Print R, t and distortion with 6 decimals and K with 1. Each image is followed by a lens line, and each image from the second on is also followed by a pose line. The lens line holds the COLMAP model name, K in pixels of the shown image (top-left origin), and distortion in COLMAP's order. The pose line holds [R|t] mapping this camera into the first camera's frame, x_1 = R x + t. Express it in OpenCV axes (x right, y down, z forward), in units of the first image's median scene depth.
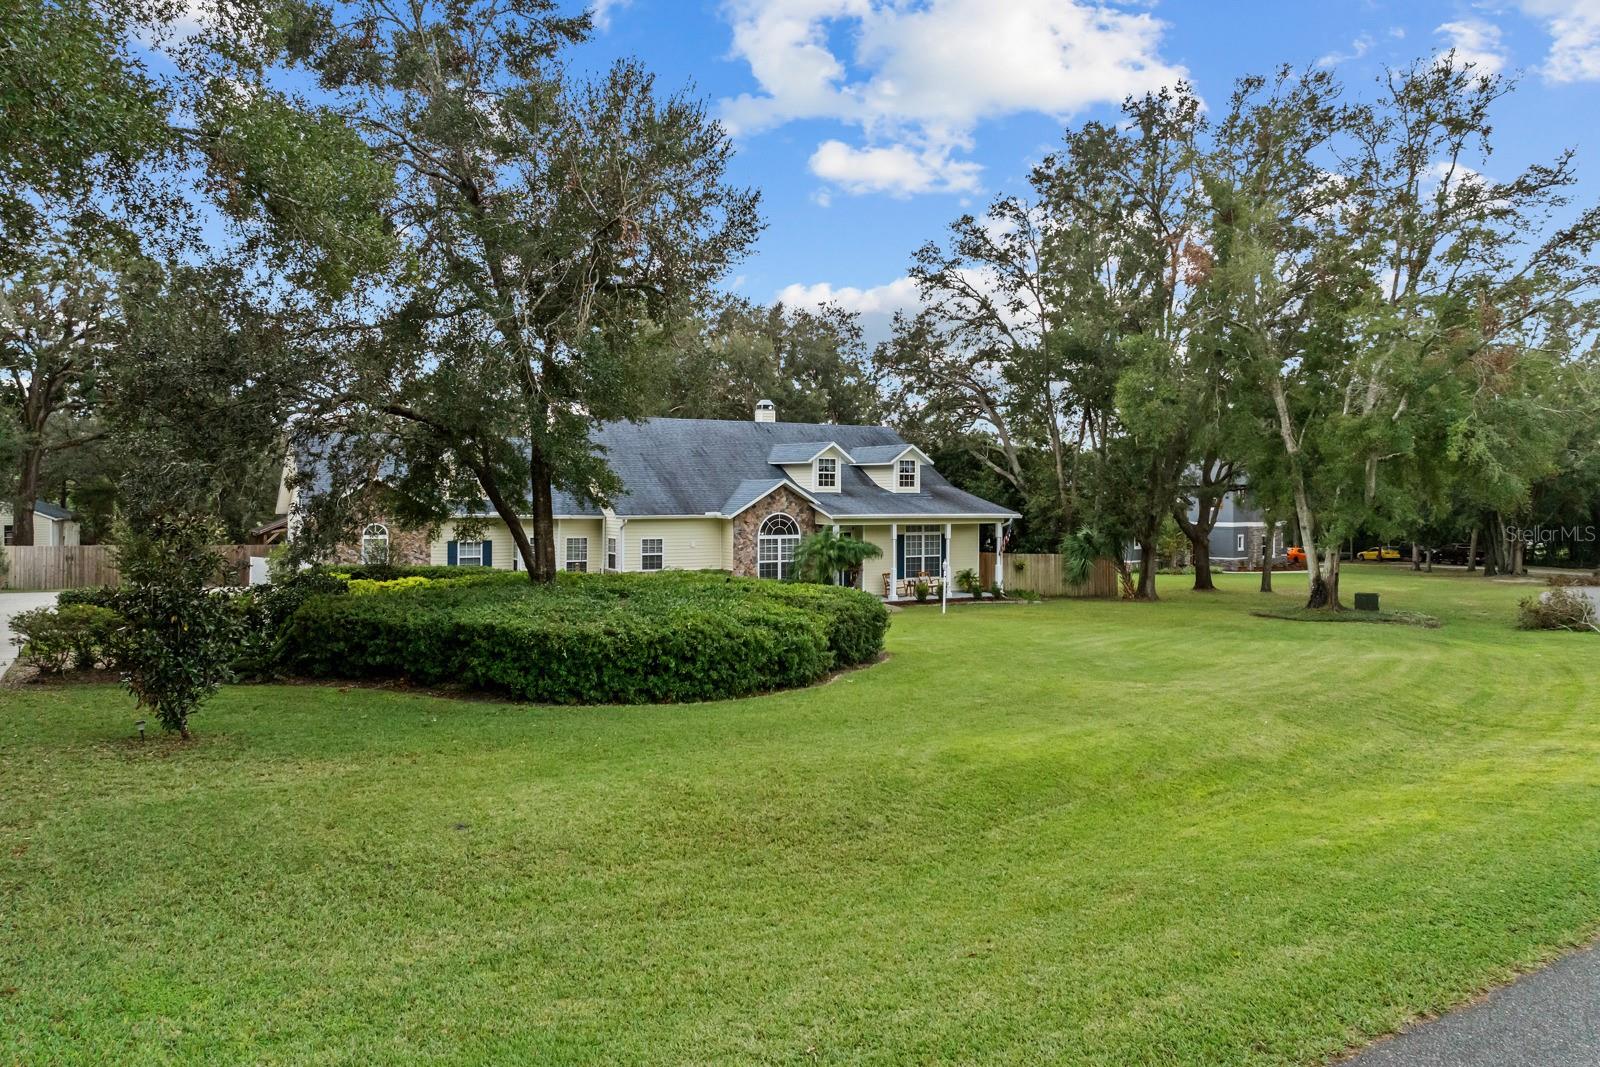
lens RADIAL K [[1122.2, 0, 800.0], [0, 1122.2, 533.5], [0, 0, 1]] dist [-0.038891, -0.000664]
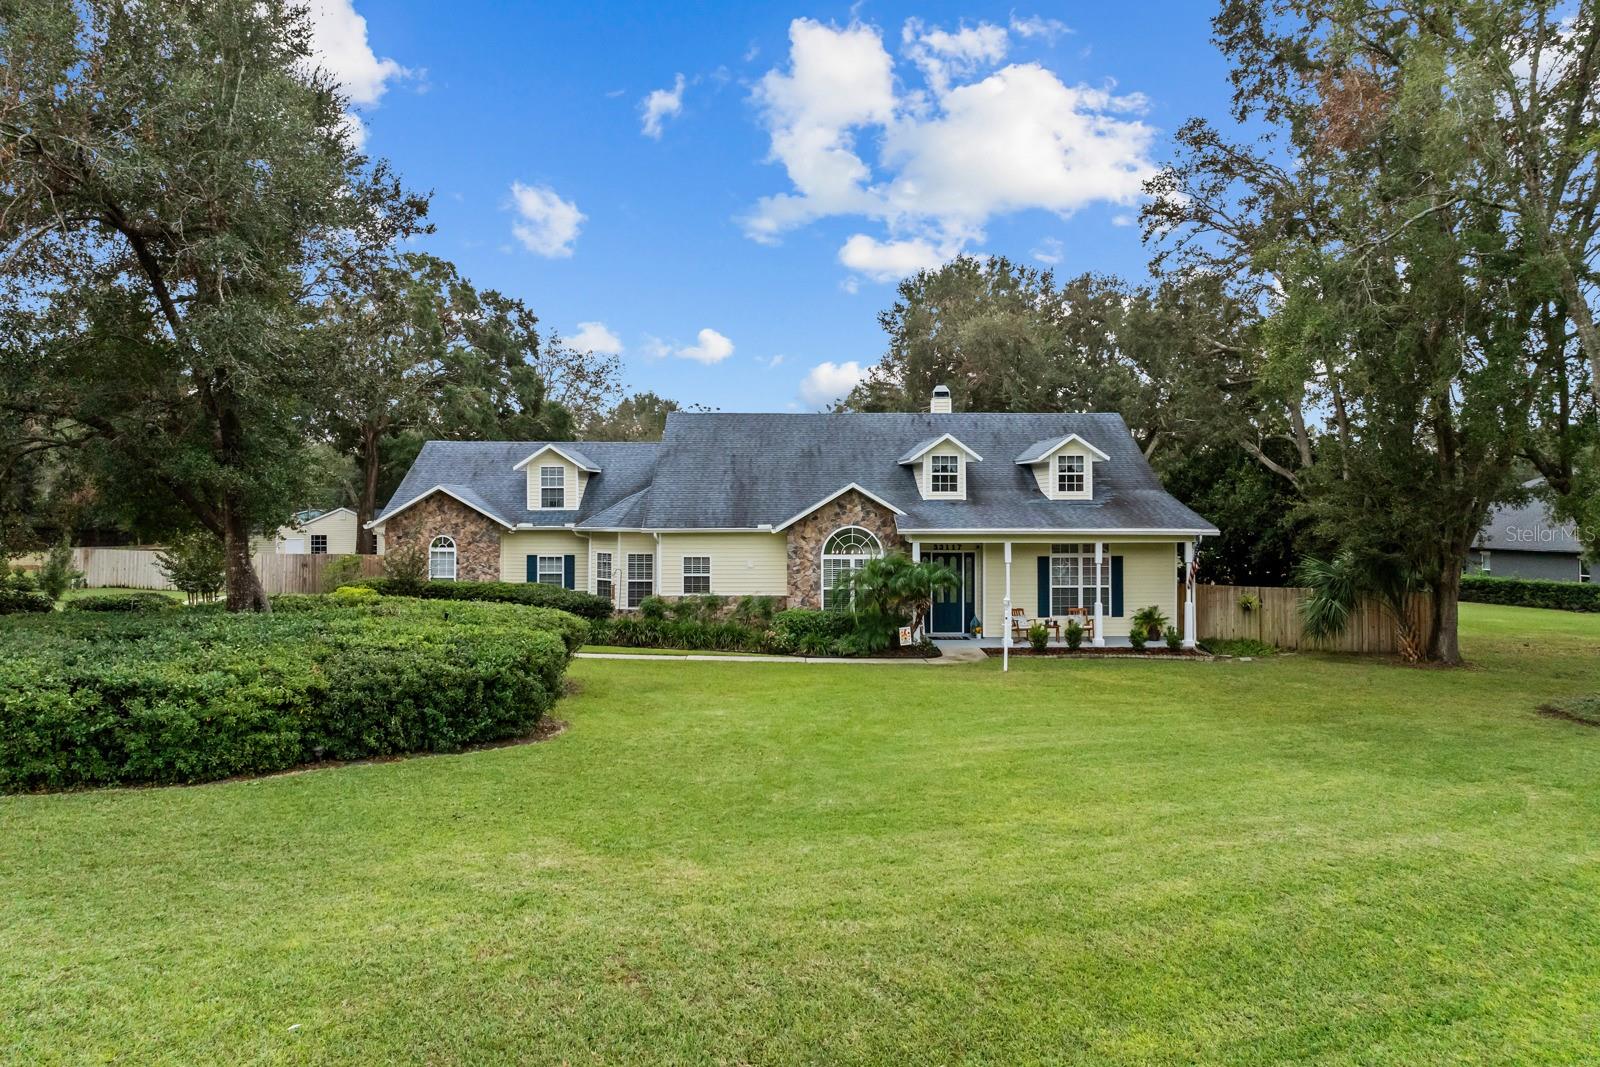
lens RADIAL K [[1122.2, 0, 800.0], [0, 1122.2, 533.5], [0, 0, 1]] dist [-0.038891, -0.000664]
pose [[0.874409, 0.007511, -0.485131, 0.318494], [-0.012184, 0.999905, -0.006481, -0.007522], [0.485037, 0.011578, 0.874417, 0.288909]]
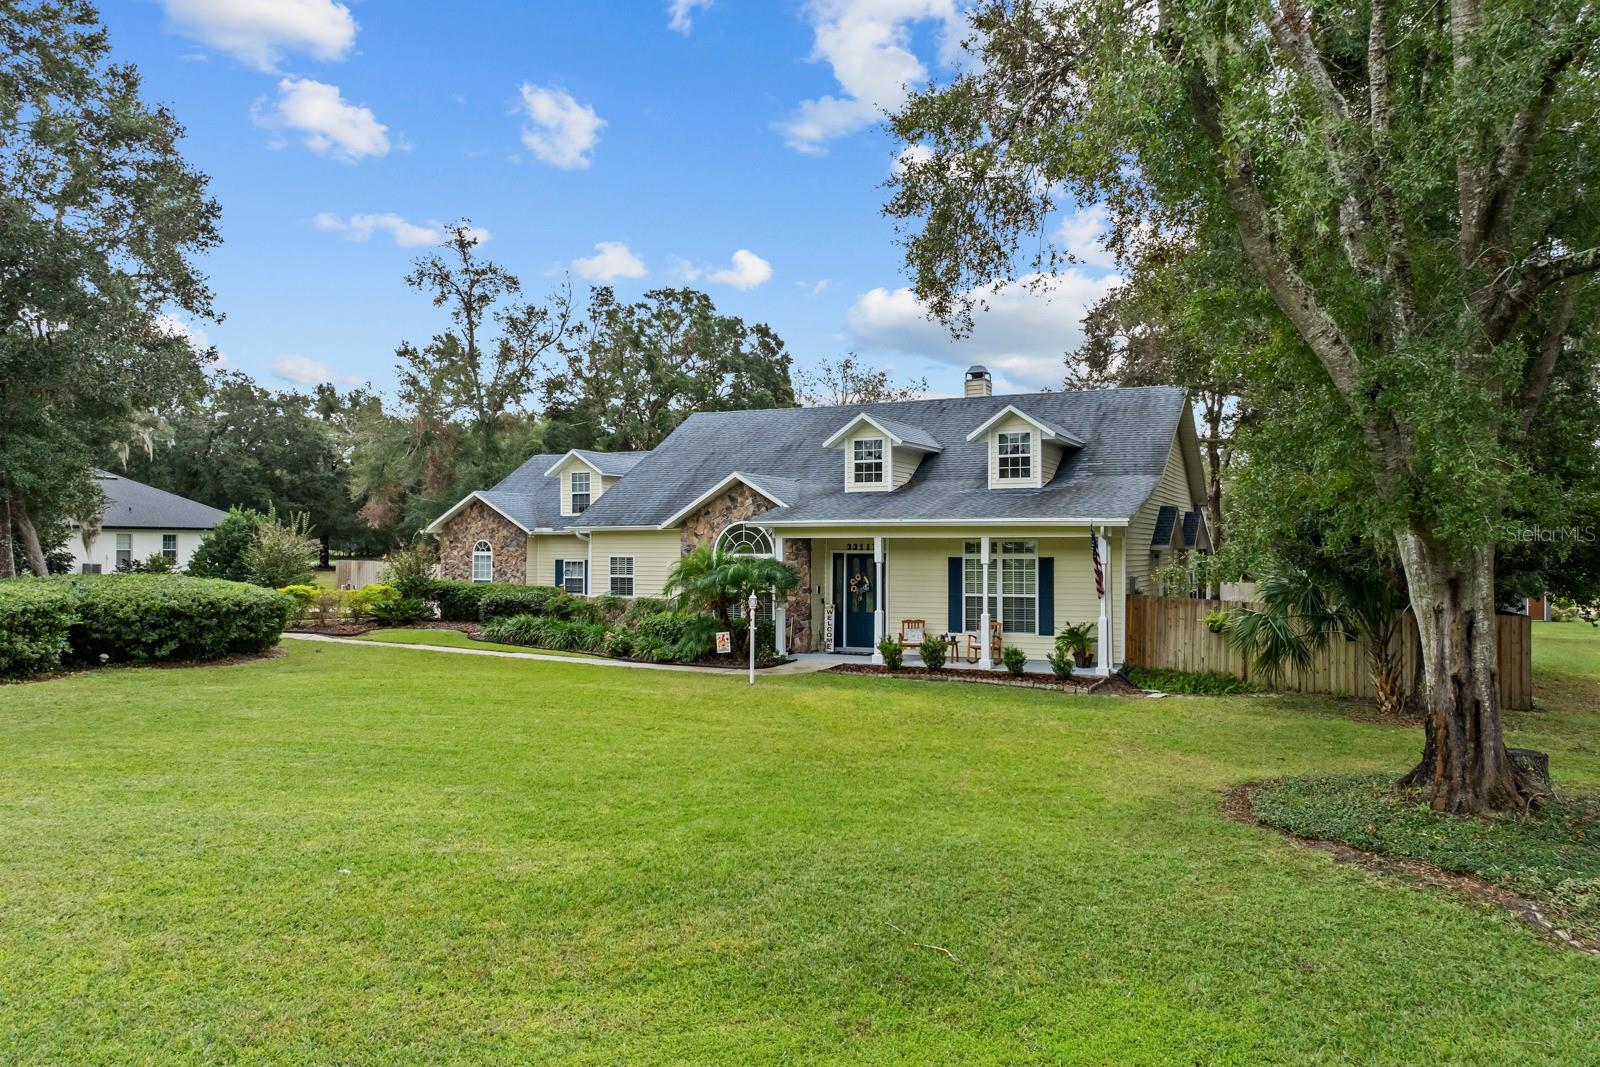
lens RADIAL K [[1122.2, 0, 800.0], [0, 1122.2, 533.5], [0, 0, 1]] dist [-0.038891, -0.000664]
pose [[0.556653, -0.015110, -0.830607, 0.559304], [-0.027062, 0.998974, -0.036308, 0.012801], [0.830304, 0.042689, 0.555673, 0.622275]]
